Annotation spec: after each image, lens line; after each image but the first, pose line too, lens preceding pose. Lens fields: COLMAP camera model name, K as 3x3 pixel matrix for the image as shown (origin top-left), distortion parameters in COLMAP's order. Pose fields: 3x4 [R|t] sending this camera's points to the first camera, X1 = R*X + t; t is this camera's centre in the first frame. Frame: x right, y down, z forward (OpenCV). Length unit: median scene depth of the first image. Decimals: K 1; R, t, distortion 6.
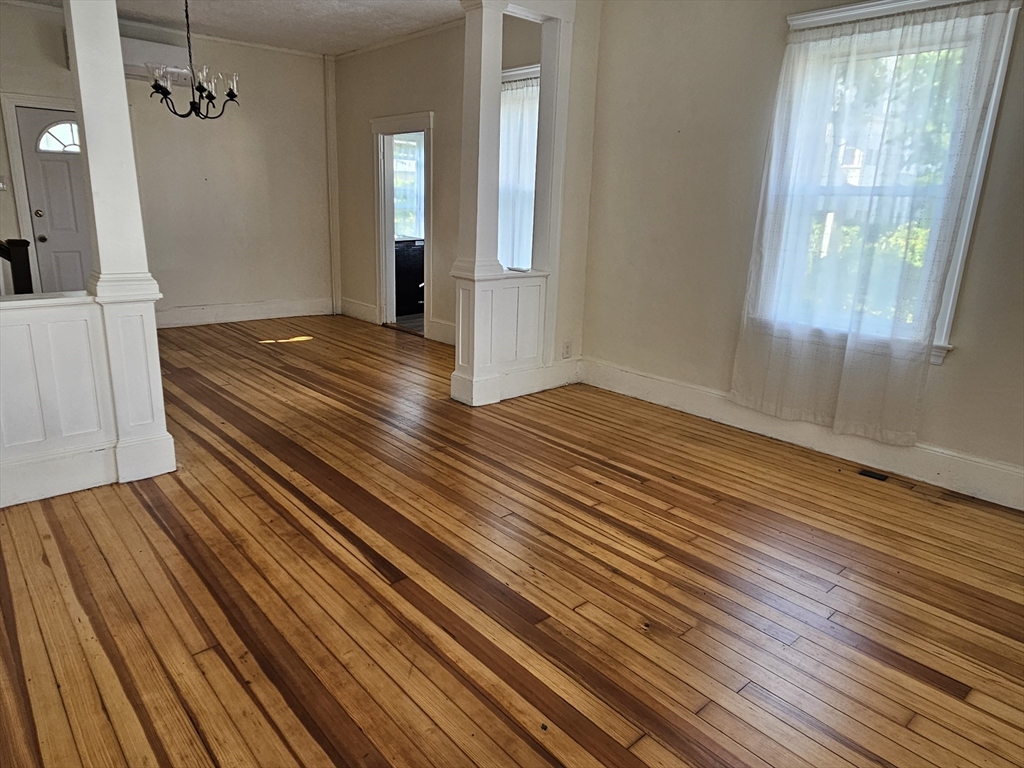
lens RADIAL K [[657.3, 0, 505.1], [0, 657.3, 375.2], [0, 0, 1]] dist [0.003415, -0.000060]
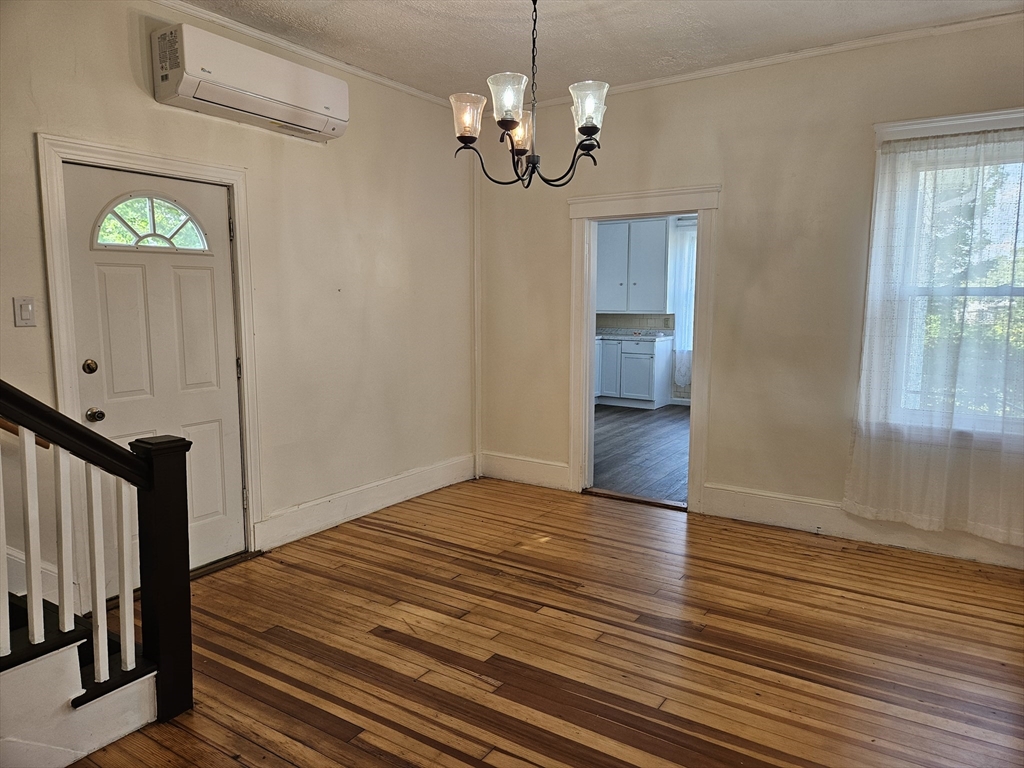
lens RADIAL K [[695.2, 0, 509.8], [0, 695.2, 378.0], [0, 0, 1]] dist [0.078271, -0.074304]
pose [[0.965860, -0.061474, 0.251664, -0.890836], [0.094295, 0.988225, -0.120500, -0.234547], [-0.241293, 0.140117, 0.960284, 0.669771]]
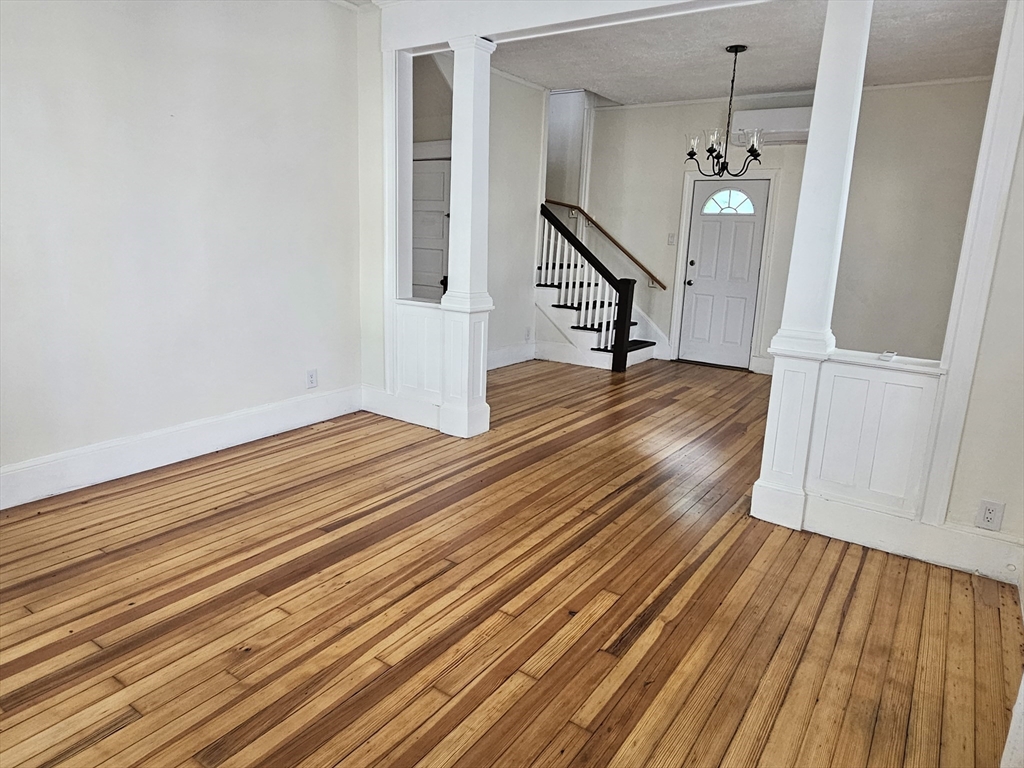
lens RADIAL K [[657.3, 0, 505.1], [0, 657.3, 375.2], [0, 0, 1]] dist [0.003415, -0.000060]
pose [[0.238429, 0.187421, -0.952903, 0.737922], [-0.276649, 0.953656, 0.118348, -0.151921], [0.930923, 0.235402, 0.279229, 0.615953]]
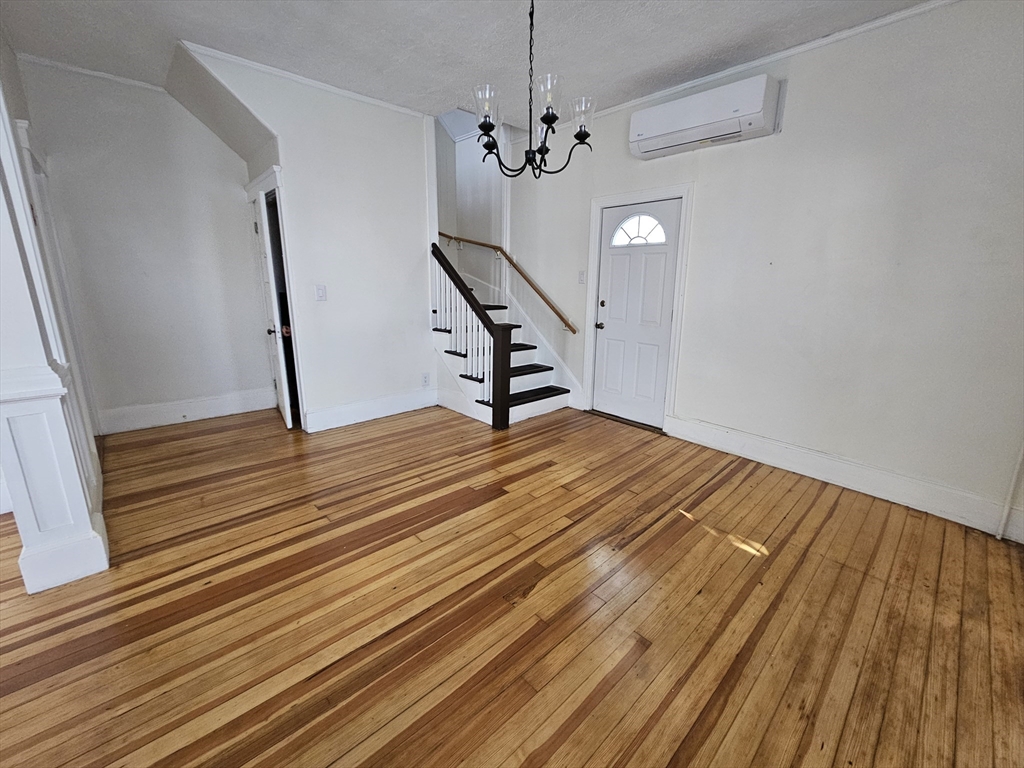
lens RADIAL K [[418.2, 0, 516.1], [0, 418.2, 372.9], [0, 0, 1]] dist [-0.000137, 0.000023]
pose [[0.022834, 0.192510, -0.981029, -0.001104], [-0.262193, 0.948090, 0.179944, -0.372331], [0.964745, 0.253111, 0.072124, 1.401140]]
